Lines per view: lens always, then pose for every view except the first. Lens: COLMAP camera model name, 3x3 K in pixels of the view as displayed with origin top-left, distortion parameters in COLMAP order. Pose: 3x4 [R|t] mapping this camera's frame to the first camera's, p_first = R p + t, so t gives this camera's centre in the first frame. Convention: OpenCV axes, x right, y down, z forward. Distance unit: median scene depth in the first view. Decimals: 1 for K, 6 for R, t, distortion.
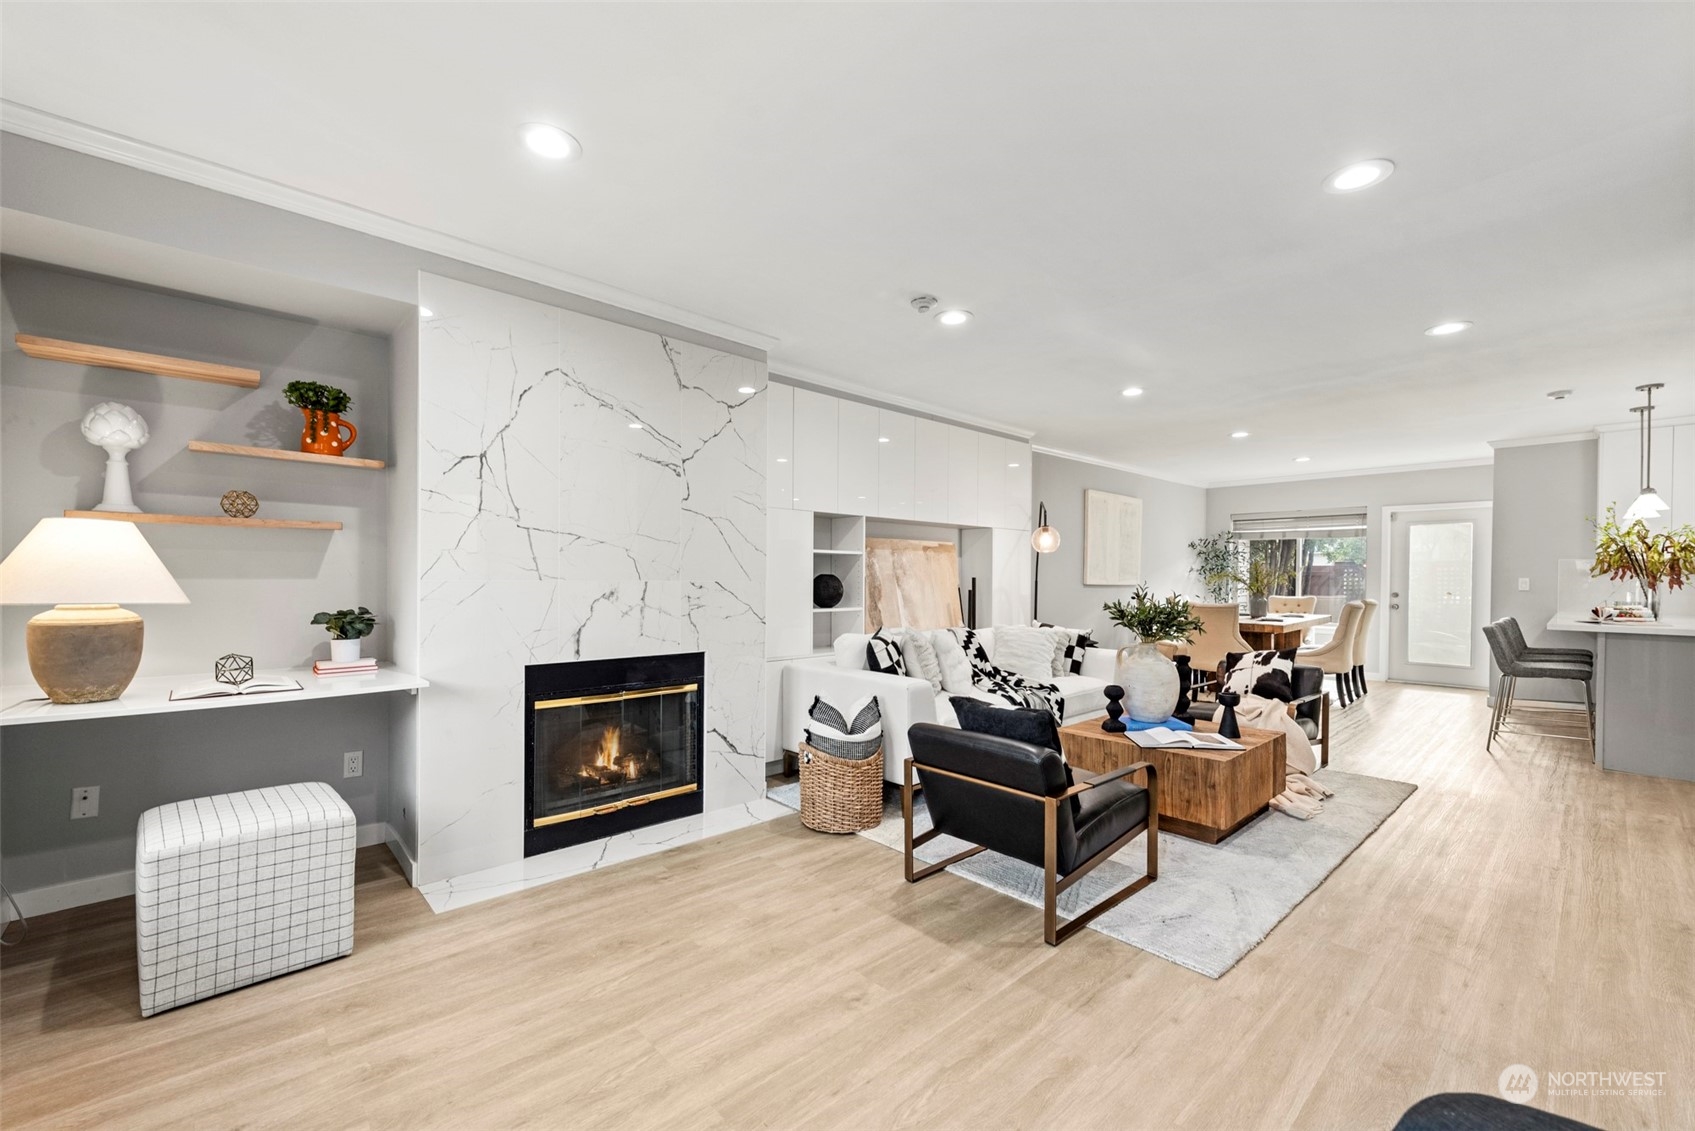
lens RADIAL K [[676.0, 0, 839.9], [0, 676.0, 577.0], [0, 0, 1]] dist [-0.000629, -0.000054]
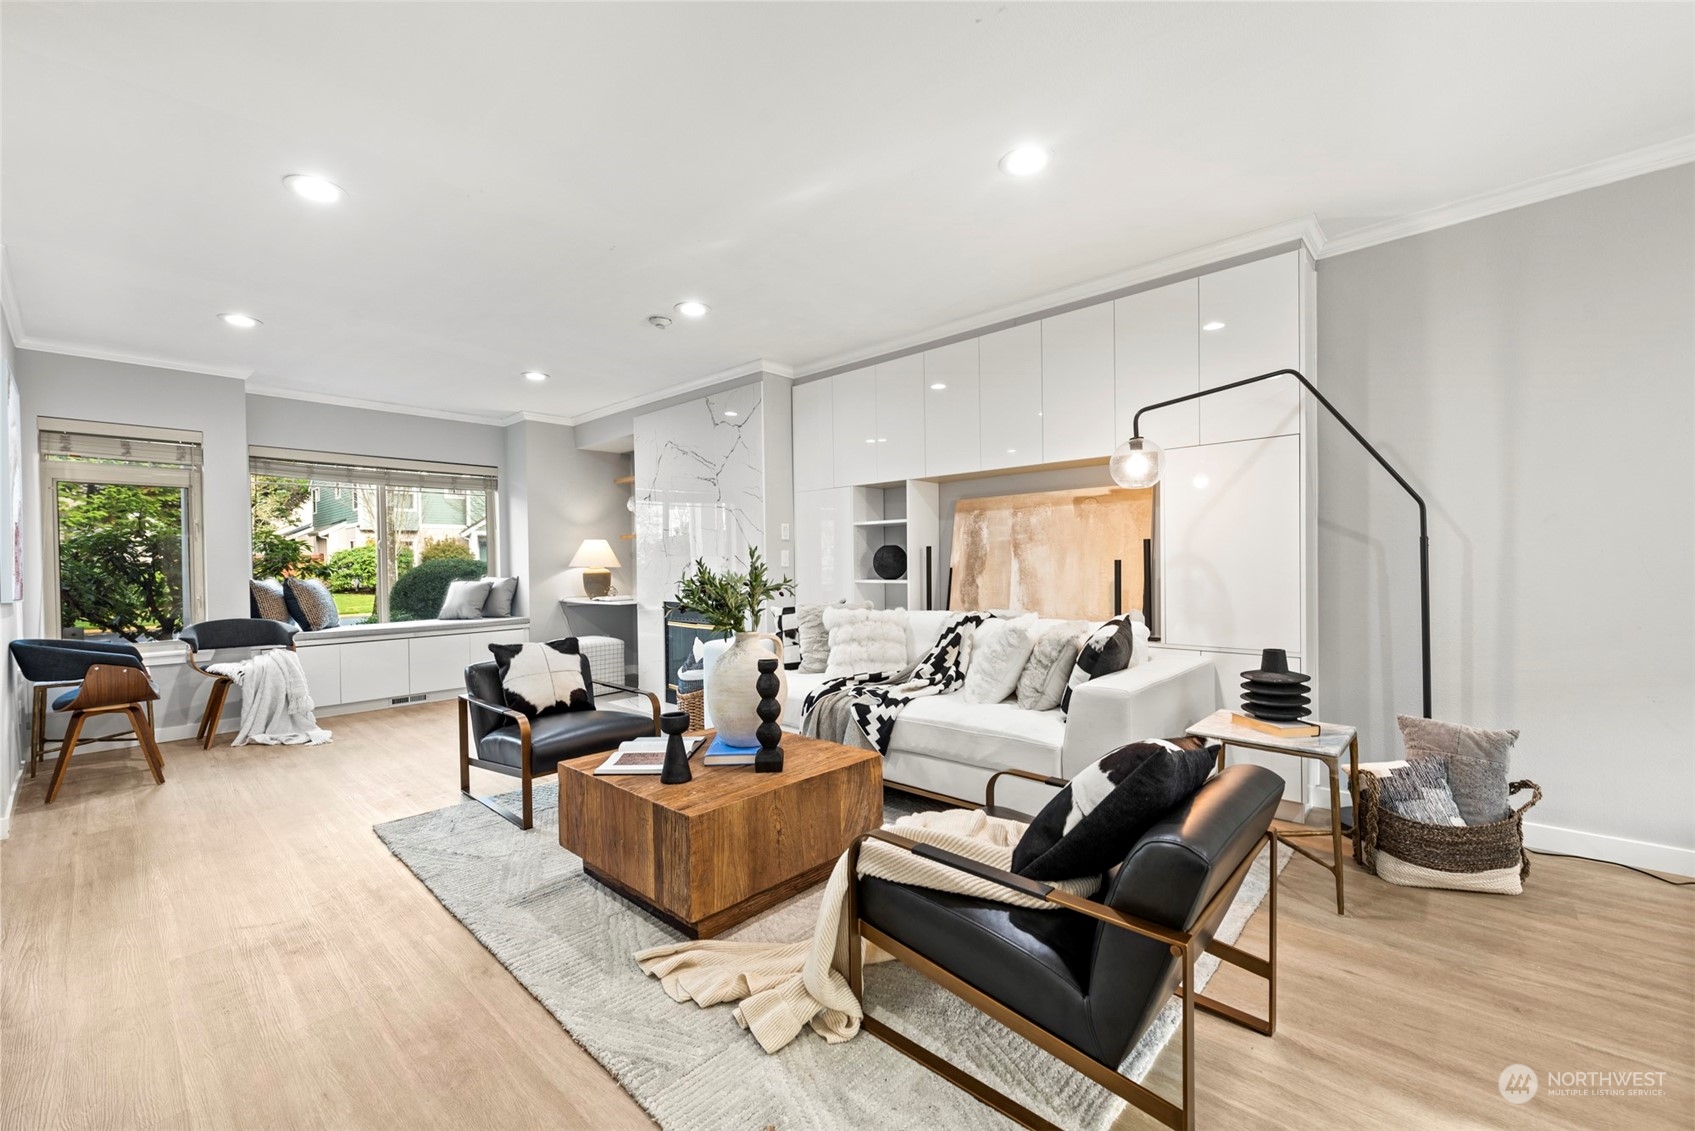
lens RADIAL K [[676.0, 0, 839.9], [0, 676.0, 577.0], [0, 0, 1]] dist [-0.000629, -0.000054]
pose [[0.100127, 0.013135, -0.994888, 0.862160], [0.016262, 0.999758, 0.014835, 0.023592], [0.994842, -0.017665, 0.099889, 0.754619]]
